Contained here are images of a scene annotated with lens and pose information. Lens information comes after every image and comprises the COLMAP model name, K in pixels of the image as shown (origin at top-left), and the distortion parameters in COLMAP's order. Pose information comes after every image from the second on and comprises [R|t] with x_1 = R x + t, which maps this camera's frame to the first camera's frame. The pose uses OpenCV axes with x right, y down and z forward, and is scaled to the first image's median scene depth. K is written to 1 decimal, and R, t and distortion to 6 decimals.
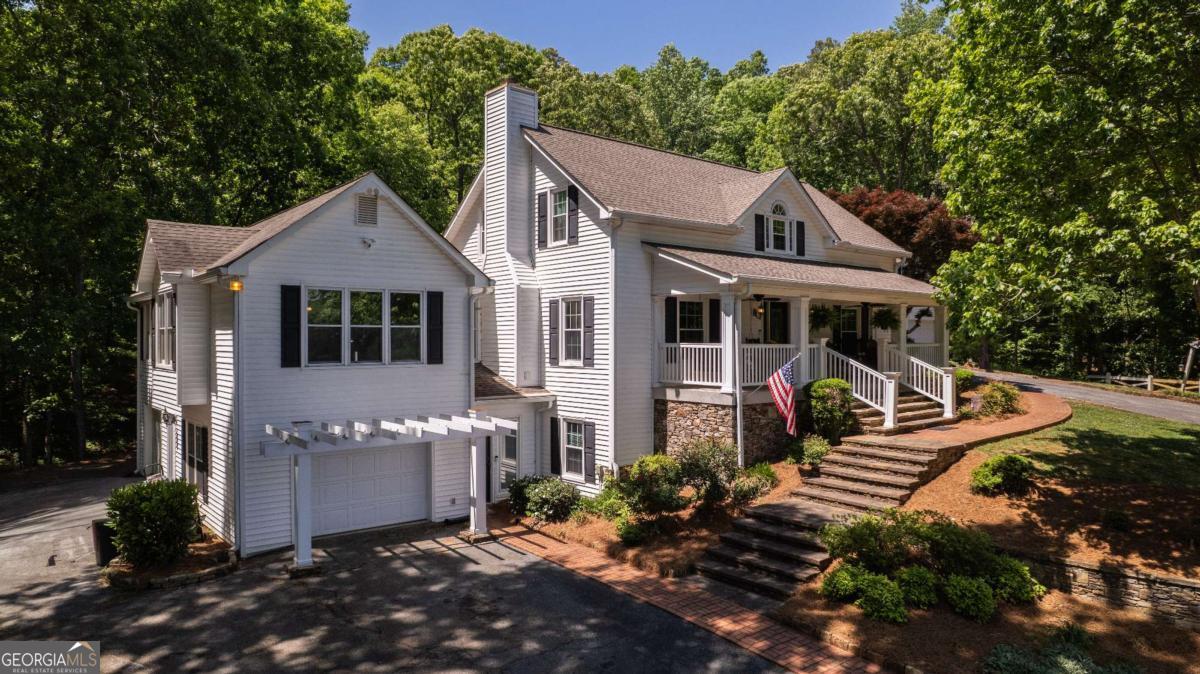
lens RADIAL K [[767.6, 0, 600.0], [0, 767.6, 337.0], [0, 0, 1]] dist [0.001216, 0.000733]
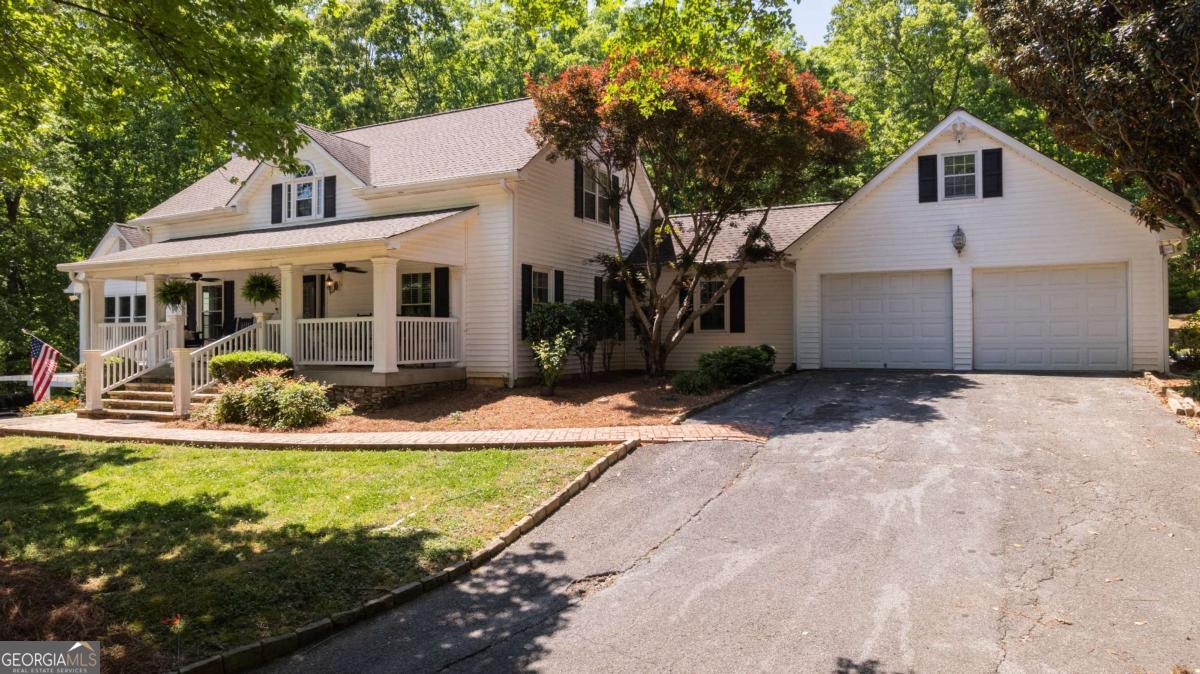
lens RADIAL K [[767.6, 0, 600.0], [0, 767.6, 337.0], [0, 0, 1]] dist [0.001216, 0.000733]
pose [[0.384536, 0.005112, -0.923096, 1.204806], [0.029957, 0.999389, 0.018014, 0.023034], [0.922624, -0.034580, 0.384148, 0.968932]]
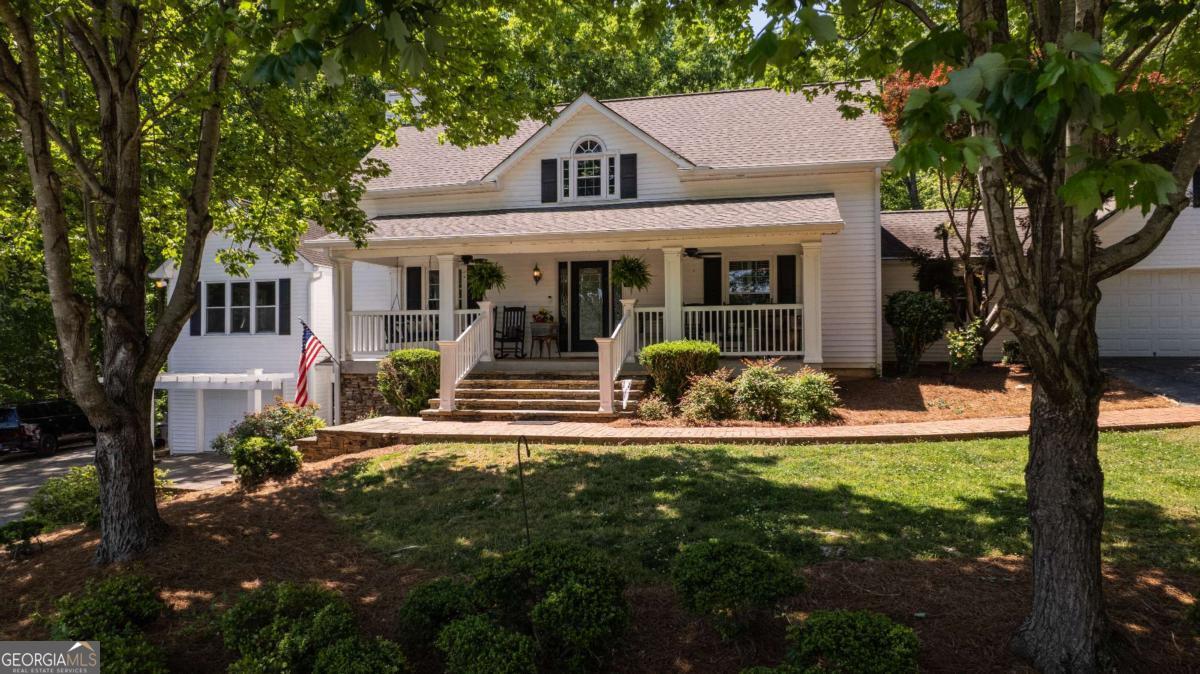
lens RADIAL K [[767.6, 0, 600.0], [0, 767.6, 337.0], [0, 0, 1]] dist [0.001216, 0.000733]
pose [[0.619454, -0.002022, -0.785030, 0.887930], [0.025909, 0.999505, 0.017871, 0.023462], [0.784605, -0.031410, 0.619200, 0.494042]]
